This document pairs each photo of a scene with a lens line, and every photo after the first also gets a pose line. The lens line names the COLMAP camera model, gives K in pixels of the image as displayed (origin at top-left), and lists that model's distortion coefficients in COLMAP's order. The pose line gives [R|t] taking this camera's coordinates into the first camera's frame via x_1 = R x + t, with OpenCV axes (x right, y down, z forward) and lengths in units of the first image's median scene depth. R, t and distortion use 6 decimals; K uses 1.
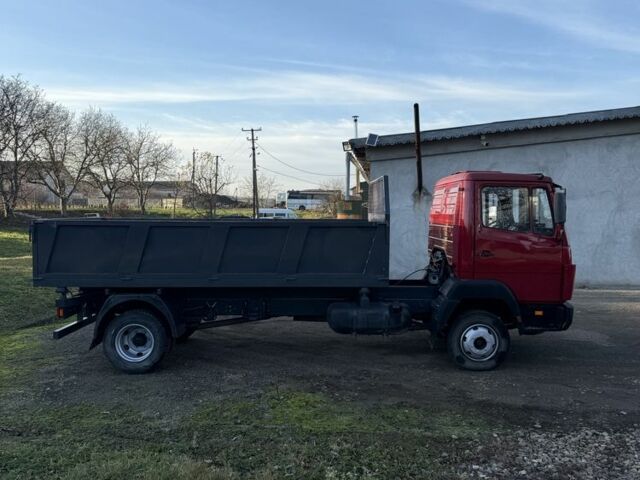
lens RADIAL K [[607.0, 0, 320.0], [0, 607.0, 240.0], [0, 0, 1]] dist [0.101443, -0.219403]
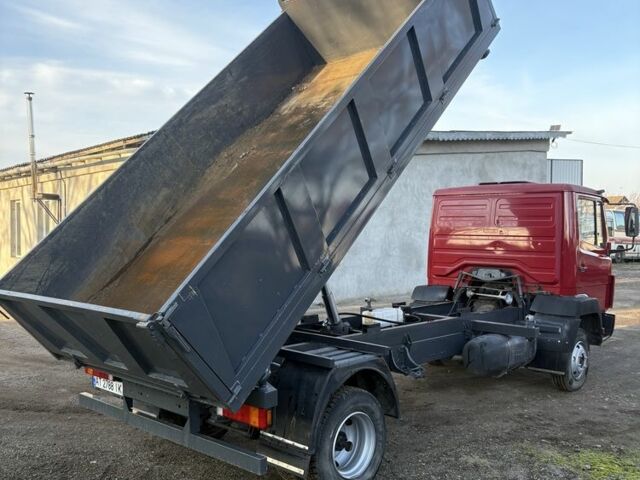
lens RADIAL K [[648.4, 0, 315.8], [0, 648.4, 247.6], [0, 0, 1]] dist [0.049277, -0.028021]
pose [[0.682352, -0.015976, 0.730849, -0.434383], [0.025388, 0.999676, -0.001851, -0.011108], [-0.730583, 0.019818, 0.682537, 0.332520]]
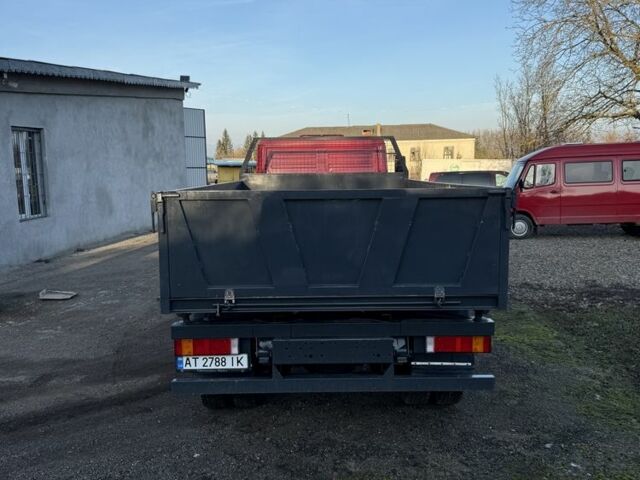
lens RADIAL K [[607.0, 0, 320.0], [0, 607.0, 240.0], [0, 0, 1]] dist [0.101443, -0.219403]
pose [[-0.017194, -0.116936, 0.992991, -0.549828], [0.056964, 0.991410, 0.117736, -0.032133], [-0.998228, 0.058589, -0.010385, 0.642855]]
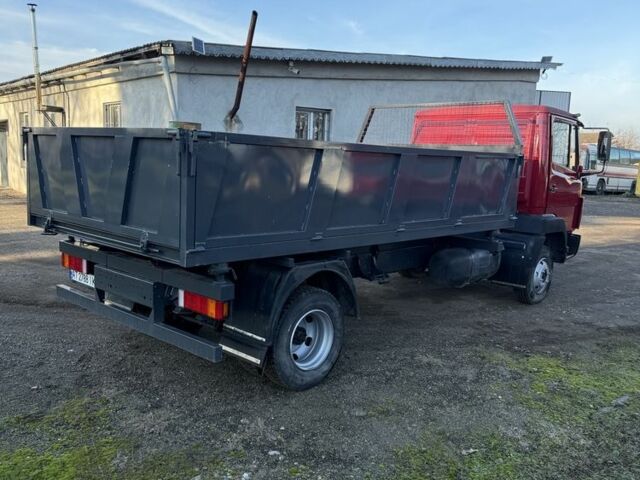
lens RADIAL K [[600.9, 0, 320.0], [0, 600.9, 240.0], [0, 0, 1]] dist [0.164983, -0.302840]
pose [[0.681387, -0.070931, 0.728478, -0.410718], [-0.009449, 0.994358, 0.105658, 0.001439], [-0.731862, -0.078877, 0.676872, 0.326122]]
